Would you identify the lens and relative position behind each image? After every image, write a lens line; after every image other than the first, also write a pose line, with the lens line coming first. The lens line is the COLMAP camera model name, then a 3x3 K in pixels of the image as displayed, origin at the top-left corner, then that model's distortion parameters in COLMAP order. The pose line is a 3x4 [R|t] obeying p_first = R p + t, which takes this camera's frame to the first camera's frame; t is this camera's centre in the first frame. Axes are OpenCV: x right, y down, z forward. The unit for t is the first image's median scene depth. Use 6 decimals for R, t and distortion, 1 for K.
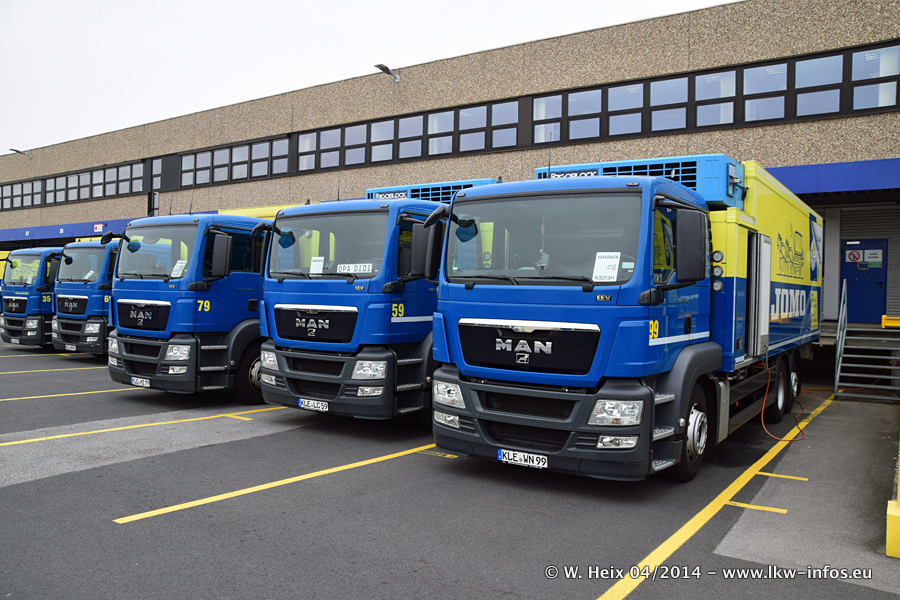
lens RADIAL K [[720.5, 0, 450.0], [0, 720.5, 300.0], [0, 0, 1]] dist [-0.155482, 0.169549]
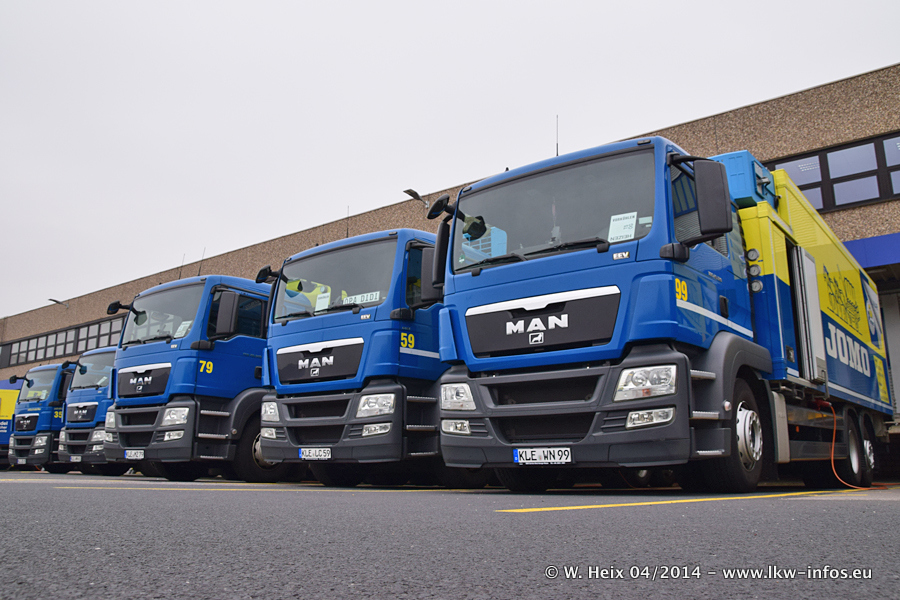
lens RADIAL K [[745.9, 0, 452.6], [0, 745.9, 285.9], [0, 0, 1]] dist [-0.148692, 0.139905]
pose [[0.998162, -0.032159, -0.051366, 0.035566], [0.018264, 0.967810, -0.251018, 0.185487], [0.057785, 0.249618, 0.966619, 0.070867]]
